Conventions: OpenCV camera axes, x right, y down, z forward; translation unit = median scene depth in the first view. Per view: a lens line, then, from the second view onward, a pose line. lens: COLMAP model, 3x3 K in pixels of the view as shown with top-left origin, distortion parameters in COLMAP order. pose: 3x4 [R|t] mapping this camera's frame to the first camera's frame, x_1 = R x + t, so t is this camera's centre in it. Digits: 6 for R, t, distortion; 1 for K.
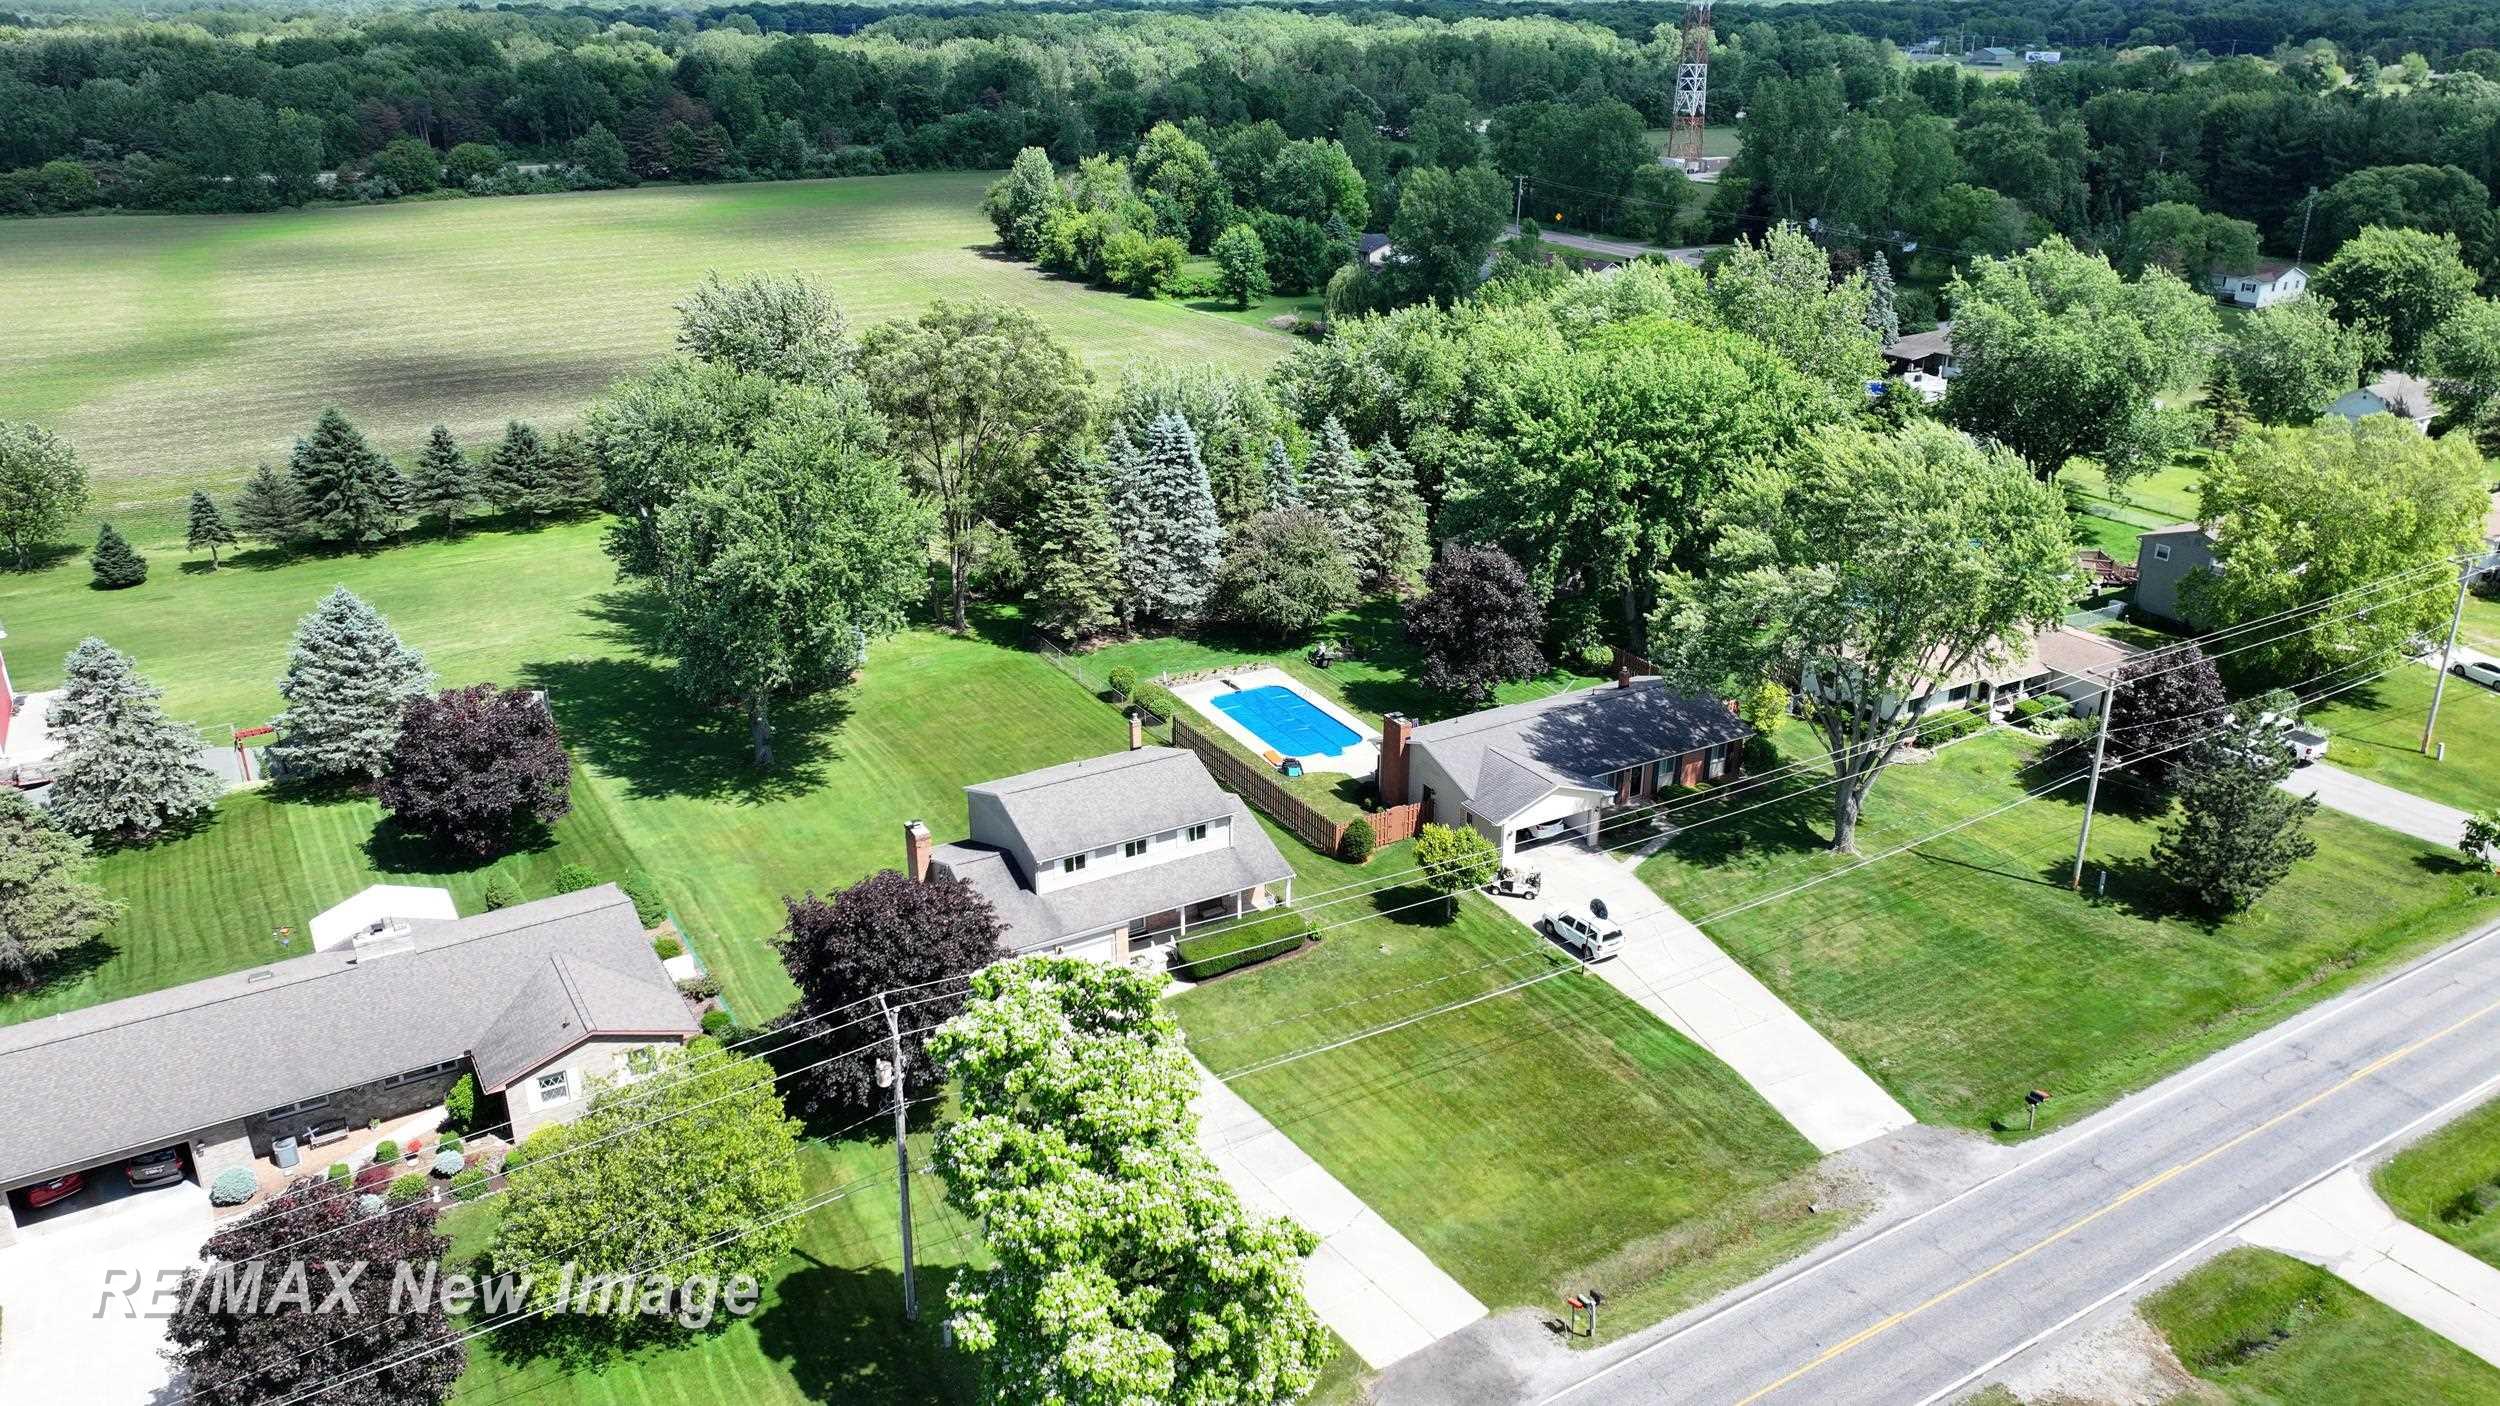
lens RADIAL K [[1746.1, 0, 1243.3], [0, 1746.1, 701.9], [0, 0, 1]] dist [0.003102, 0.009417]
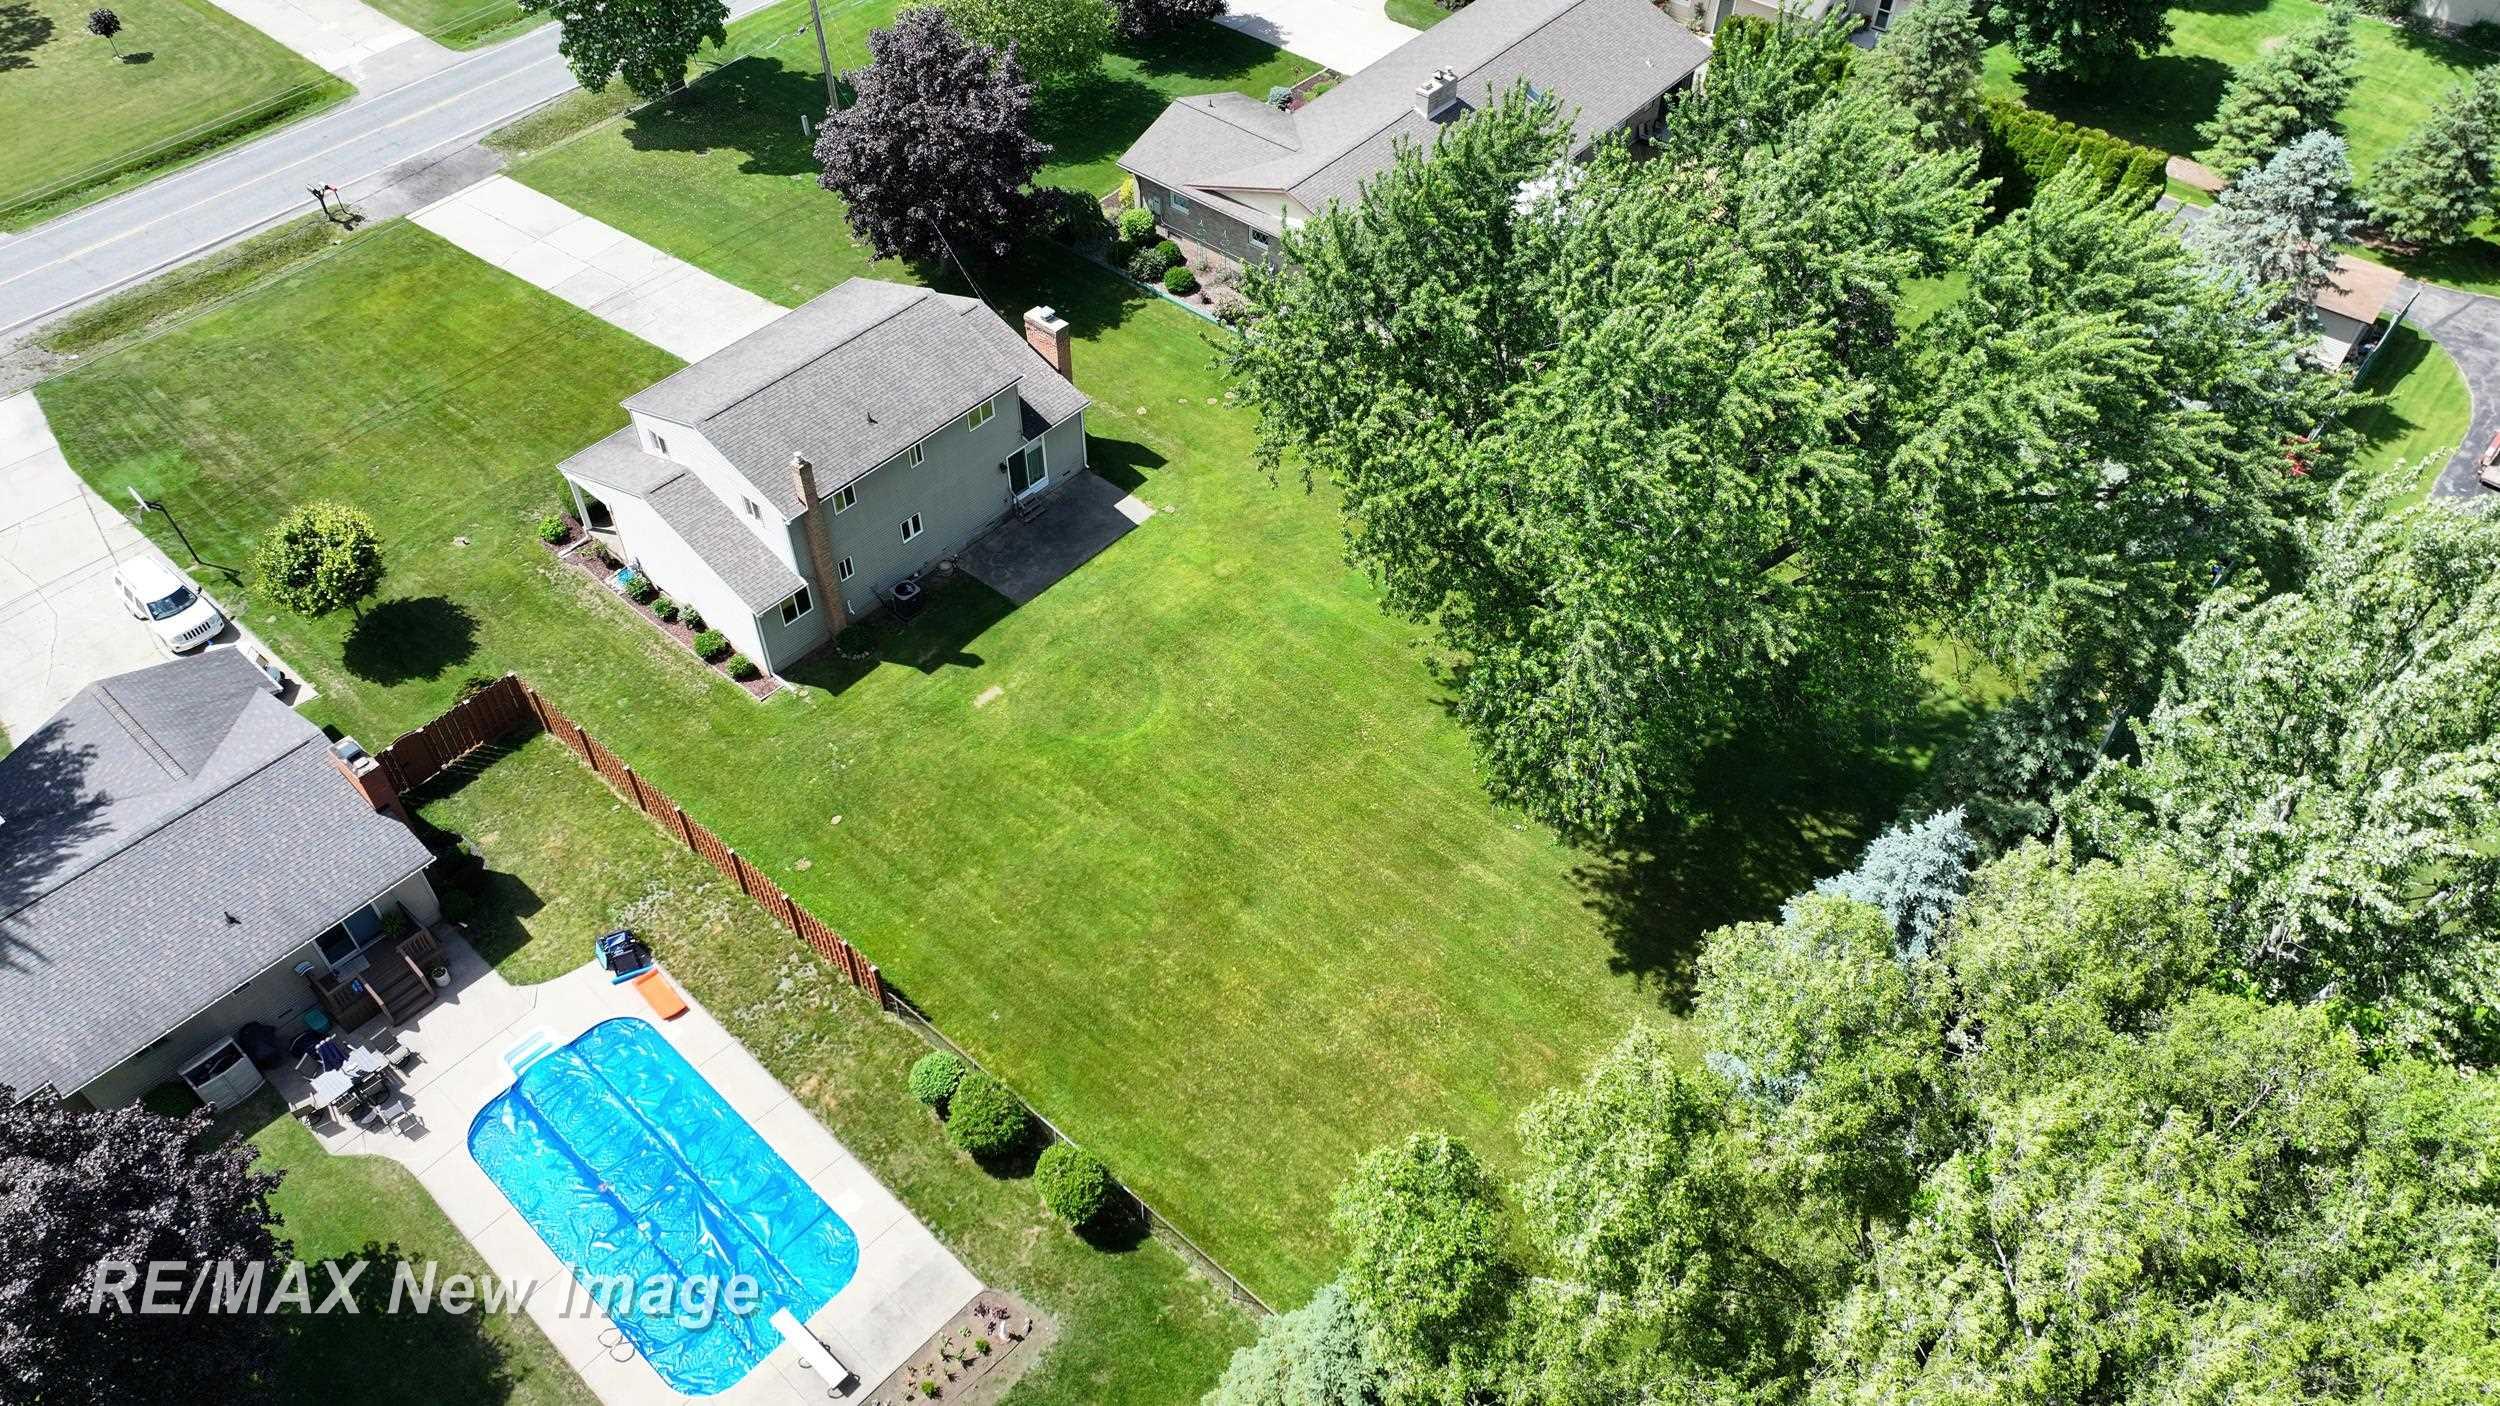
lens RADIAL K [[1746.1, 0, 1243.3], [0, 1746.1, 701.9], [0, 0, 1]] dist [0.003102, 0.009417]
pose [[-0.948873, 0.228845, -0.217419, -0.044357], [-0.118522, 0.380090, 0.917325, -0.406722], [0.292563, 0.896193, -0.333533, 0.994779]]
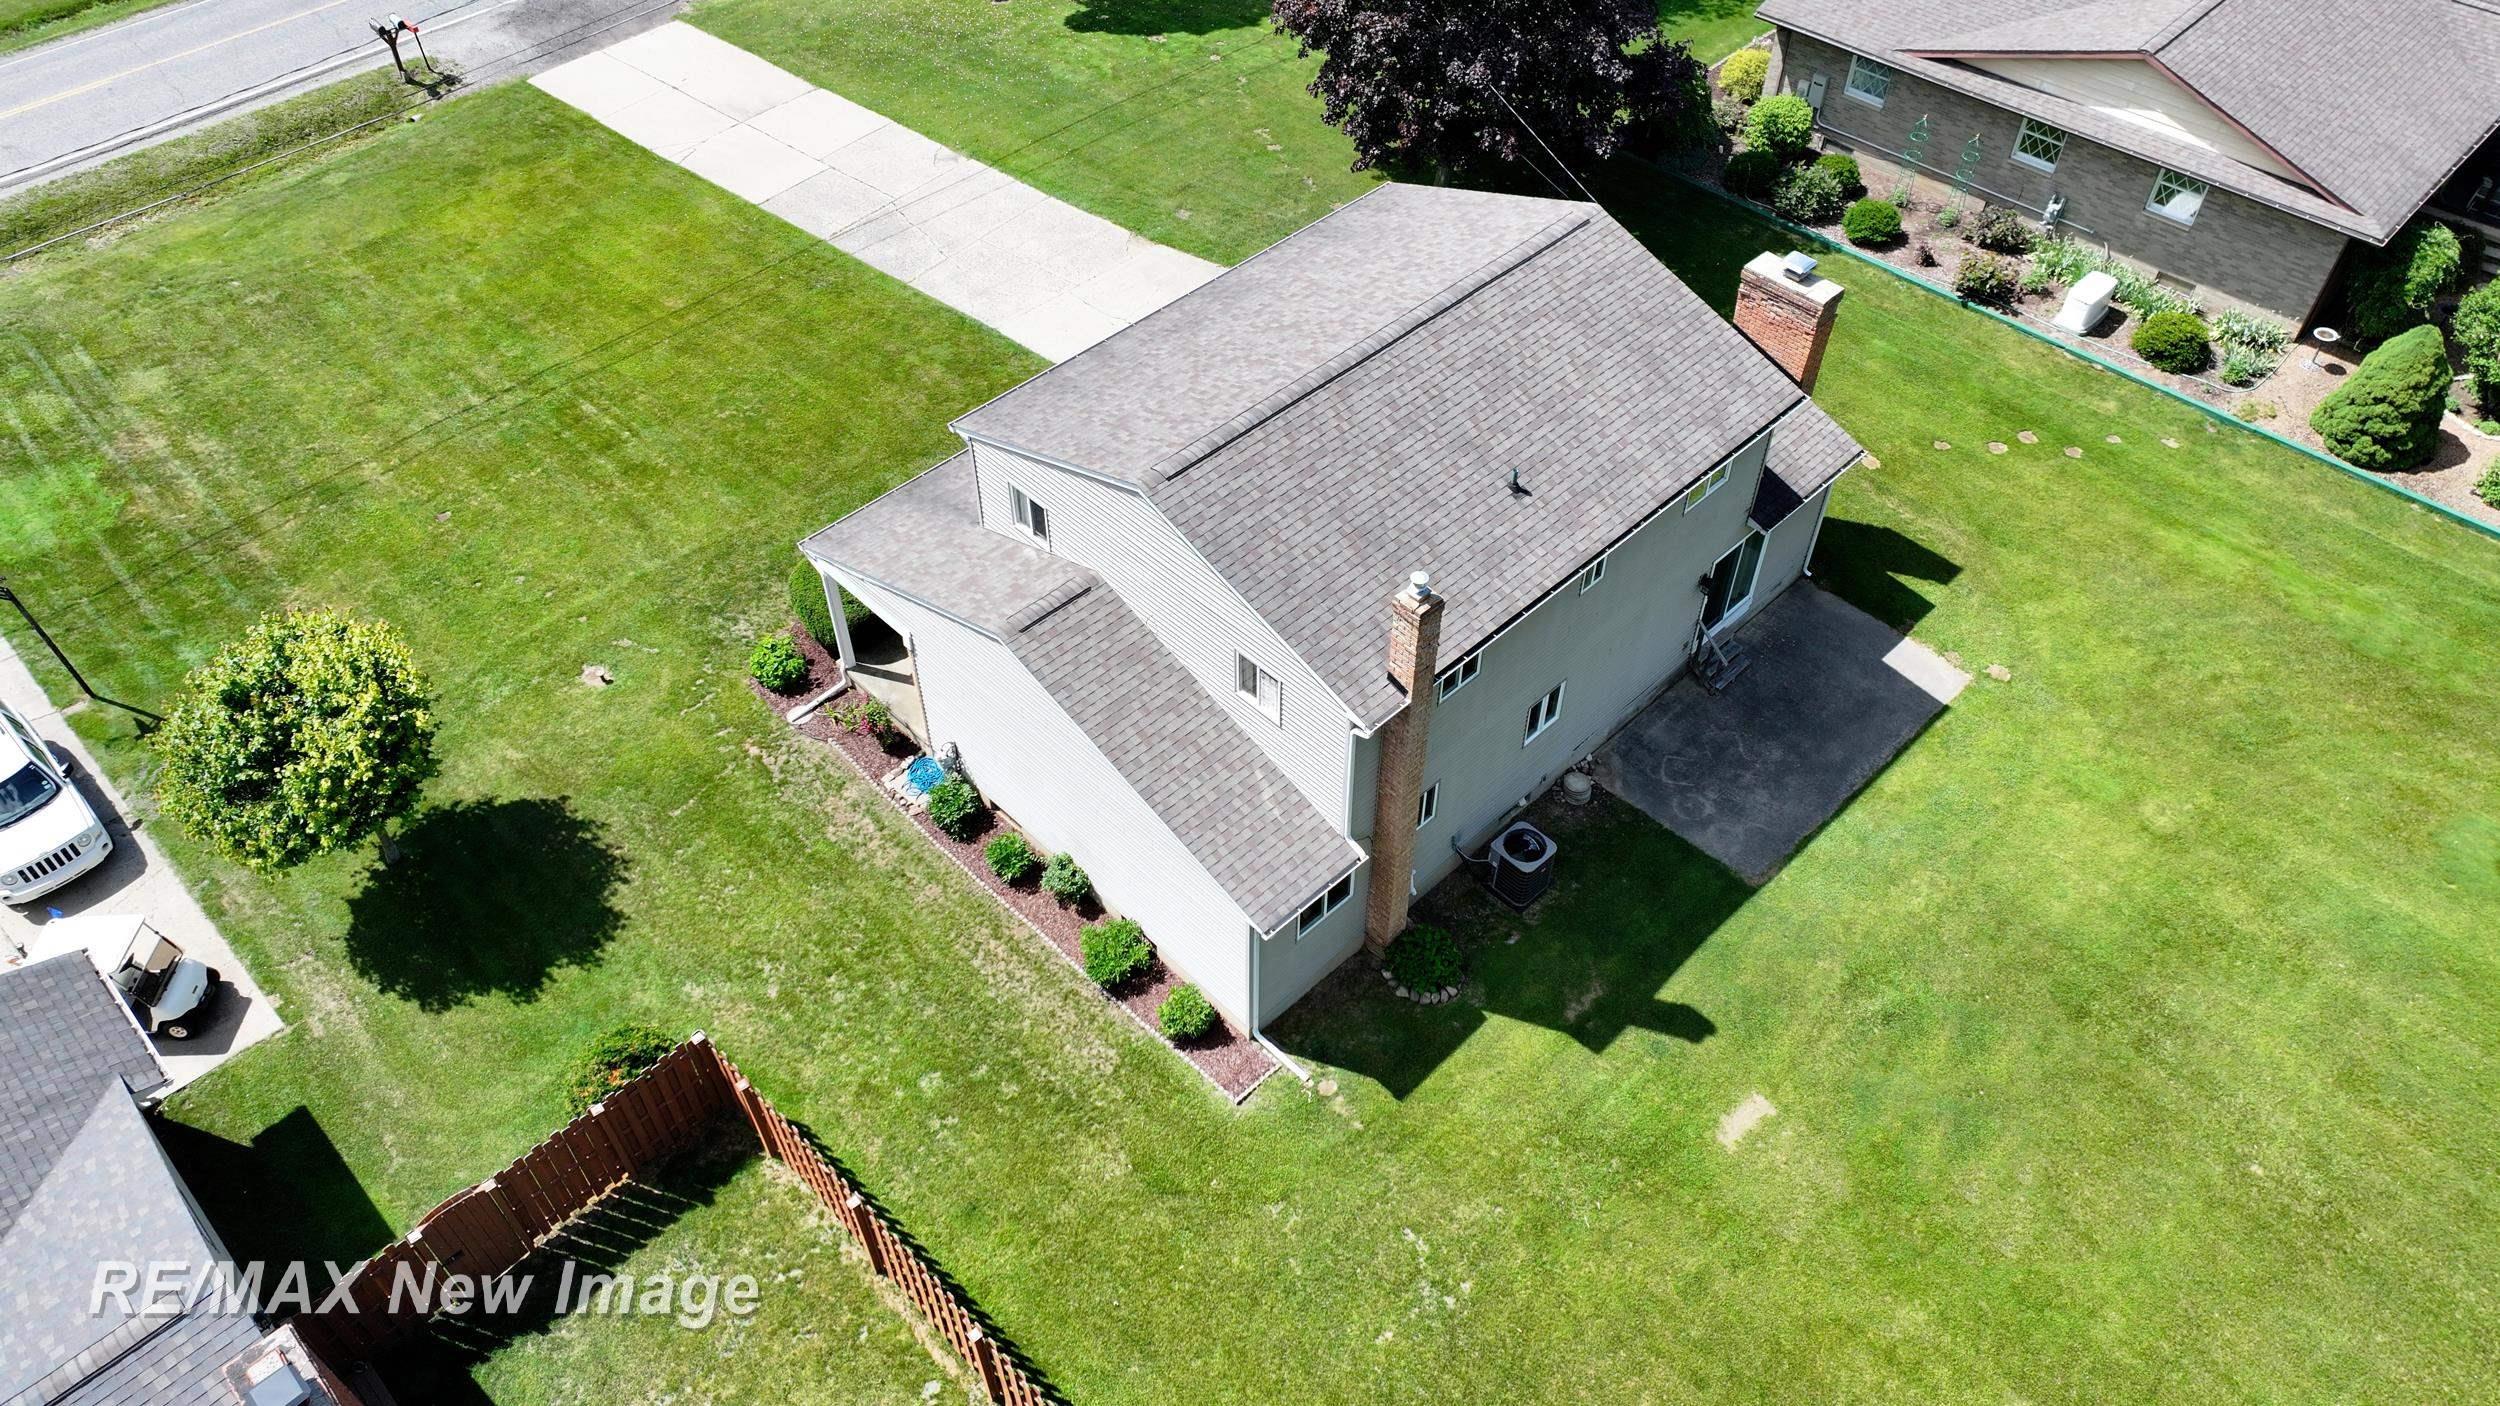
lens RADIAL K [[1755.4, 0, 1236.5], [0, 1755.4, 700.5], [0, 0, 1]] dist [0.012132, 0.005794]
pose [[-0.970171, 0.181856, -0.160302, 0.003999], [-0.083108, 0.371675, 0.924636, -0.162484], [0.227731, 0.910377, -0.345474, 0.820573]]
